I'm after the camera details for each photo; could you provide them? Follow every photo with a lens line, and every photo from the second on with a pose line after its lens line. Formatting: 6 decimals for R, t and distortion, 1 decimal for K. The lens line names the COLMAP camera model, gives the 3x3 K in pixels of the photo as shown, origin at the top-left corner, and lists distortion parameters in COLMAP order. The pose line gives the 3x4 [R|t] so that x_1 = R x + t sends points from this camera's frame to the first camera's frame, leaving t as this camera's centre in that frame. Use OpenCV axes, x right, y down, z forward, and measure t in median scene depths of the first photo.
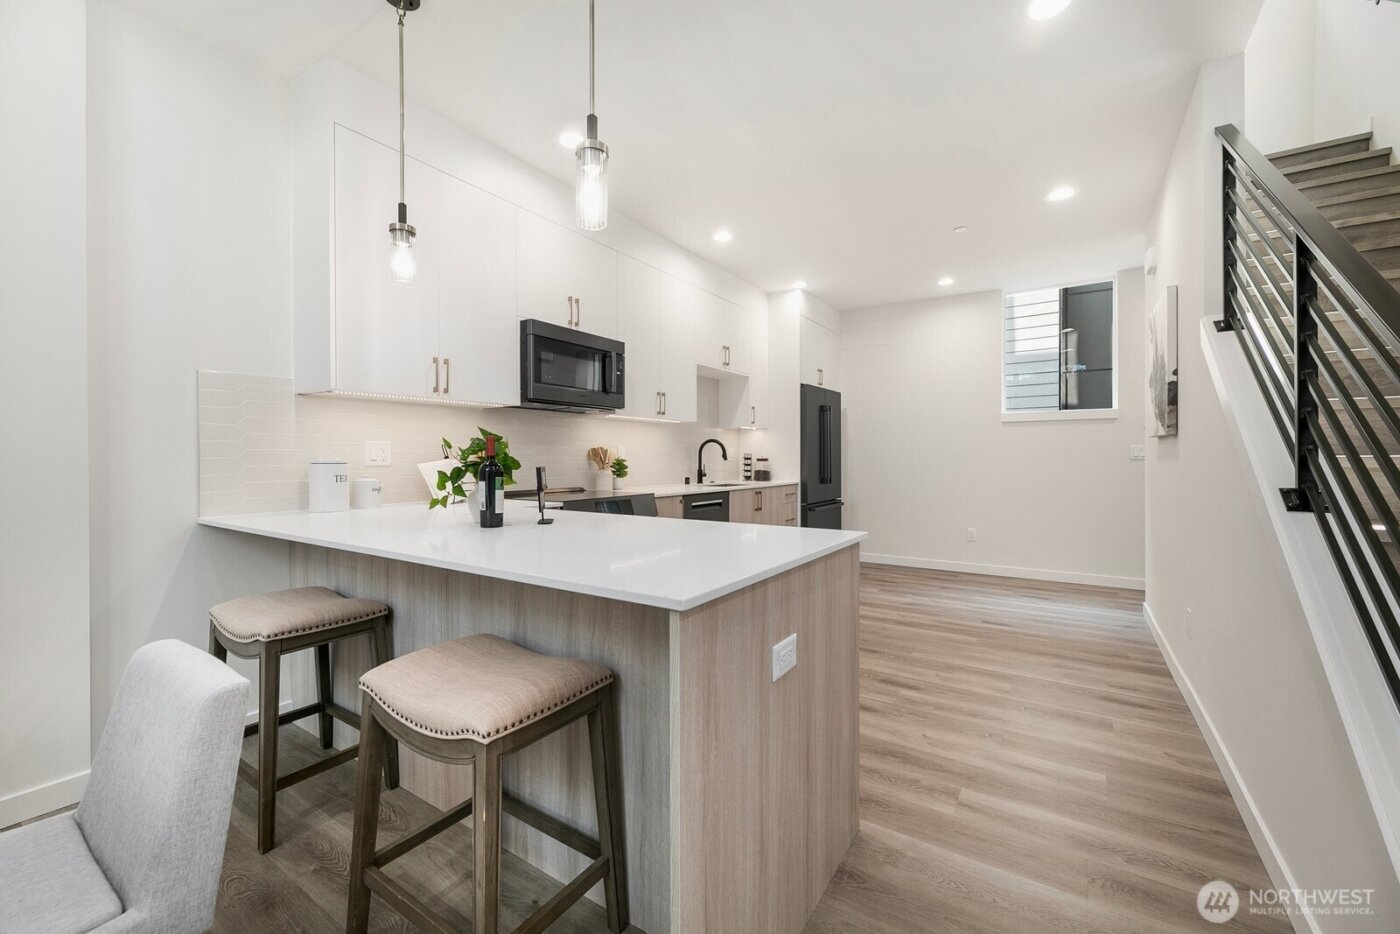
lens RADIAL K [[560.1, 0, 692.6], [0, 560.1, 463.0], [0, 0, 1]] dist [-0.000958, -0.000080]
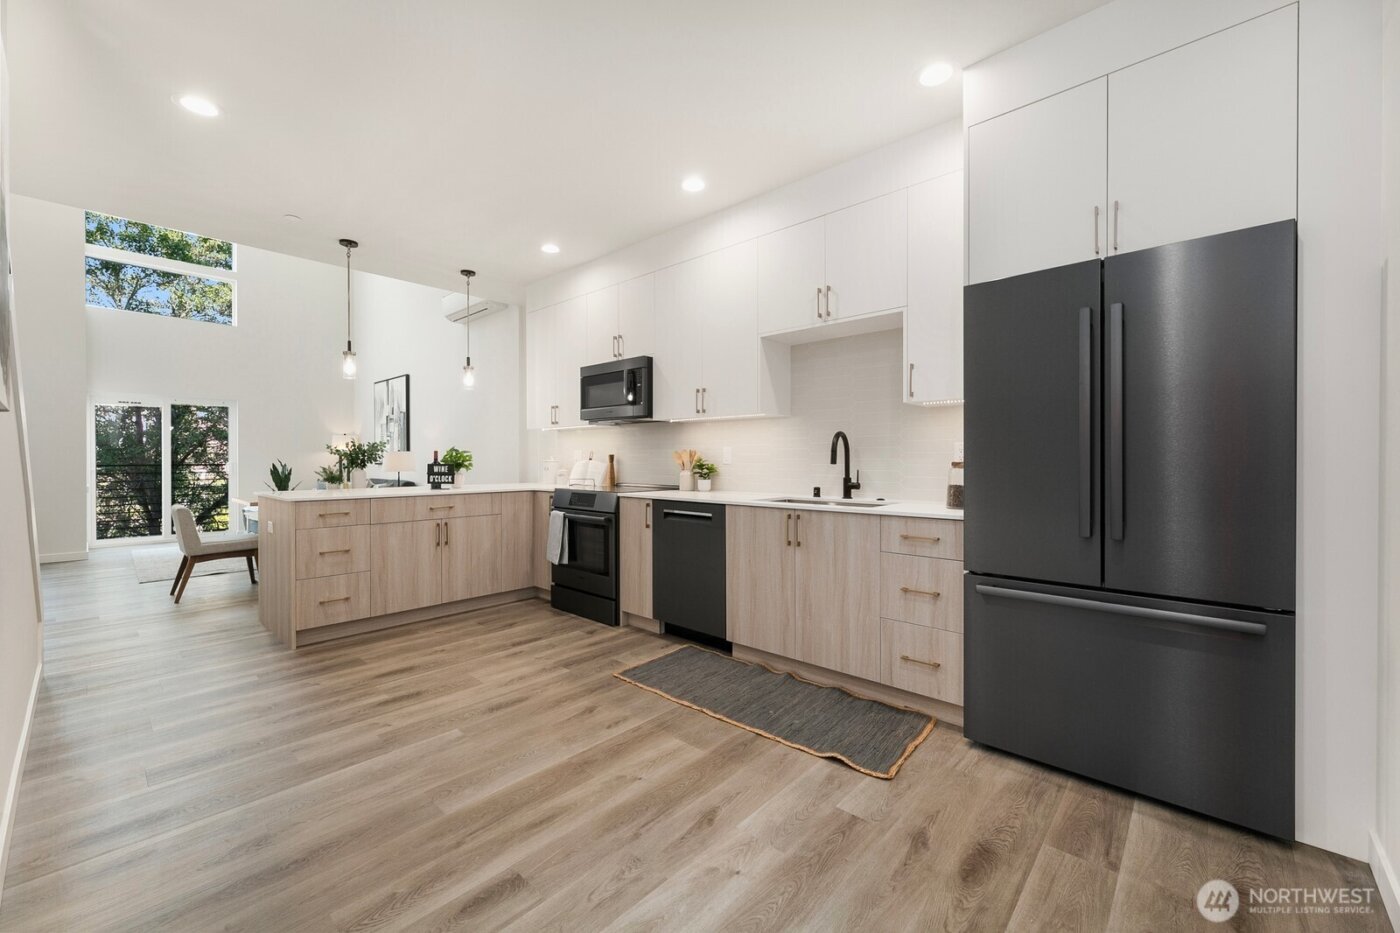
lens RADIAL K [[560.1, 0, 692.4], [0, 560.1, 463.1], [0, 0, 1]] dist [-0.000958, -0.000080]
pose [[-0.152058, -0.002711, -0.988368, 1.070545], [-0.009977, 0.999949, -0.001208, -0.003458], [0.988321, 0.009677, -0.152077, 1.420639]]
